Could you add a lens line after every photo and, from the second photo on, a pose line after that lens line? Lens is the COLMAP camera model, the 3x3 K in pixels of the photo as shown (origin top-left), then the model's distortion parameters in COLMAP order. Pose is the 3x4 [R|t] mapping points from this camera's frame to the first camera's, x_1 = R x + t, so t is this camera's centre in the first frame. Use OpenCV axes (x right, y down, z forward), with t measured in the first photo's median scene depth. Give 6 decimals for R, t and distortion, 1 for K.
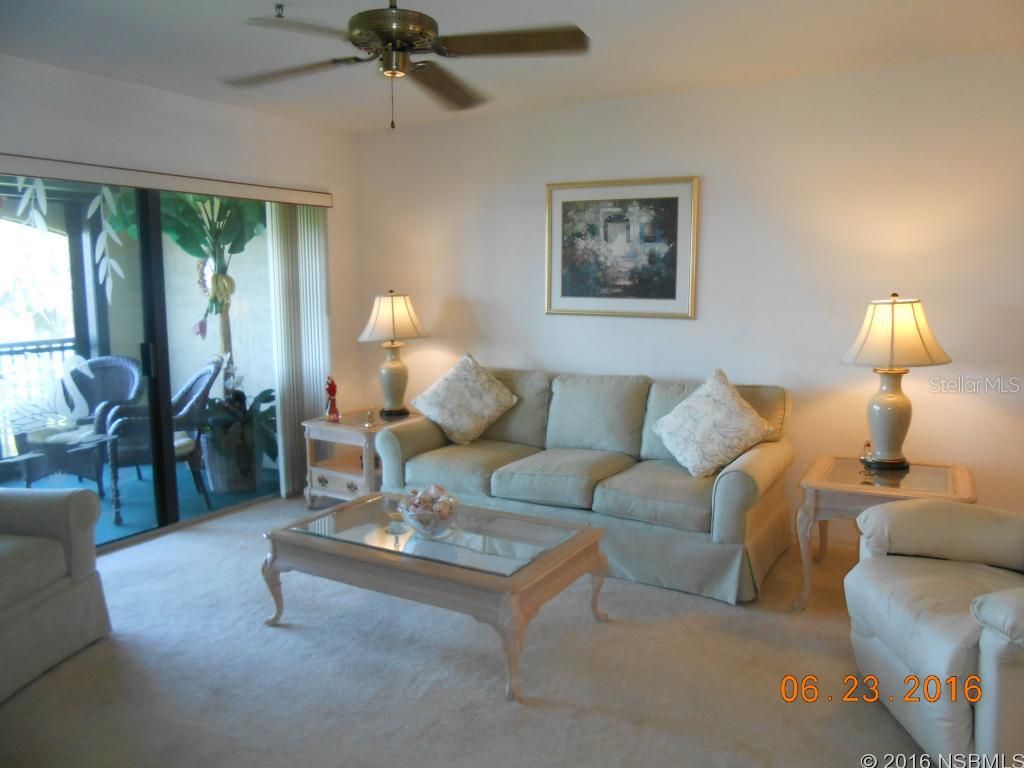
lens RADIAL K [[806.9, 0, 523.7], [0, 806.9, 383.1], [0, 0, 1]] dist [-0.117941, 0.117135]
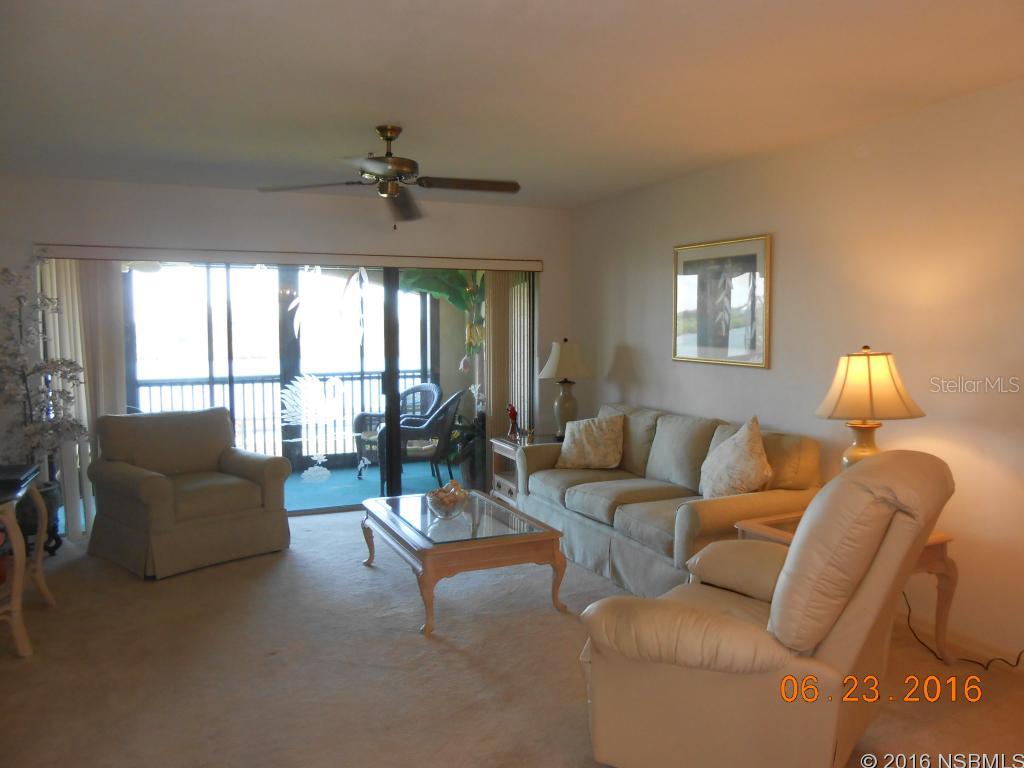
lens RADIAL K [[806.9, 0, 523.7], [0, 806.9, 383.1], [0, 0, 1]] dist [-0.117941, 0.117135]
pose [[0.808668, 0.049105, -0.586212, 0.651498], [-0.089654, 0.995157, -0.040315, 0.009941], [0.581393, 0.085158, 0.809154, -0.028358]]
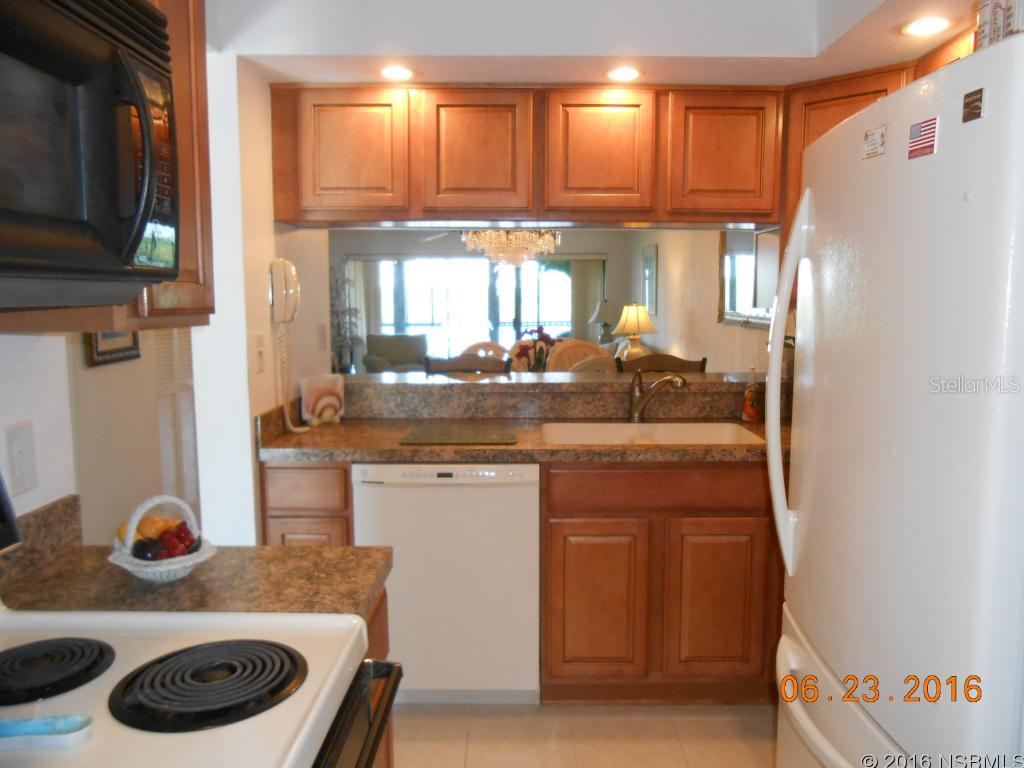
lens RADIAL K [[806.9, 0, 523.7], [0, 806.9, 383.1], [0, 0, 1]] dist [-0.117941, 0.117135]
pose [[0.490803, 0.106478, -0.864740, 2.123717], [-0.128374, 0.990509, 0.049103, 0.035208], [0.861761, 0.086911, 0.499814, -0.320907]]
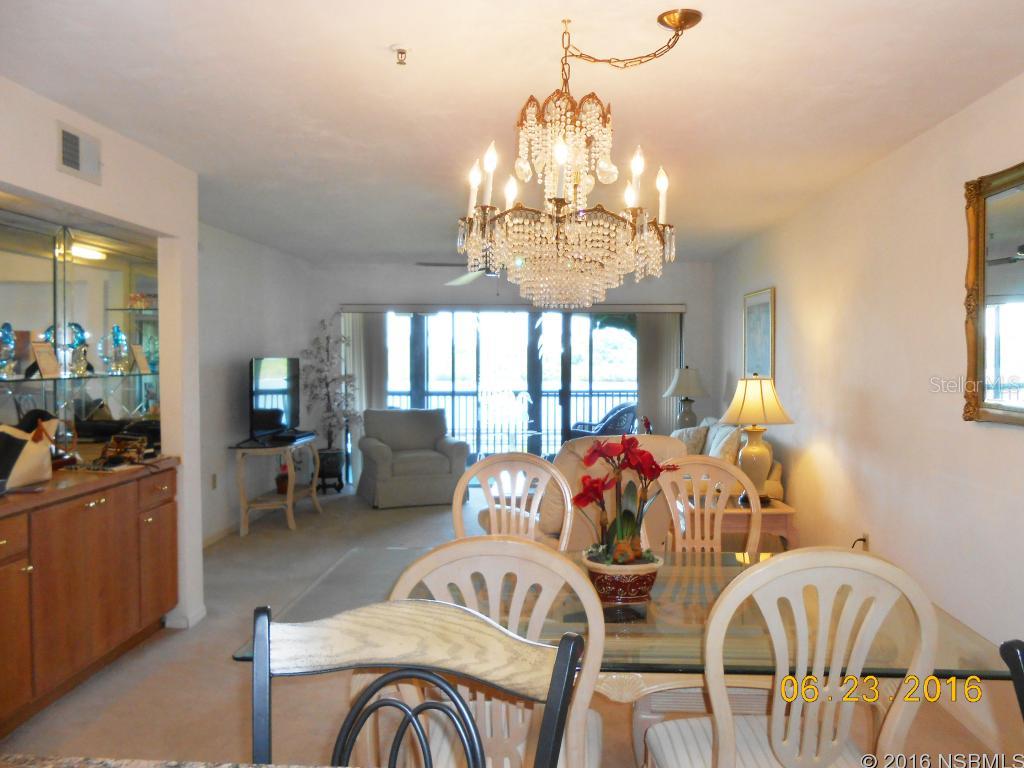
lens RADIAL K [[806.9, 0, 523.7], [0, 806.9, 383.1], [0, 0, 1]] dist [-0.117941, 0.117135]
pose [[0.442610, 0.044769, -0.895596, 1.449182], [-0.136311, 0.990505, -0.017853, -0.015534], [0.886293, 0.129982, 0.444510, 0.033113]]
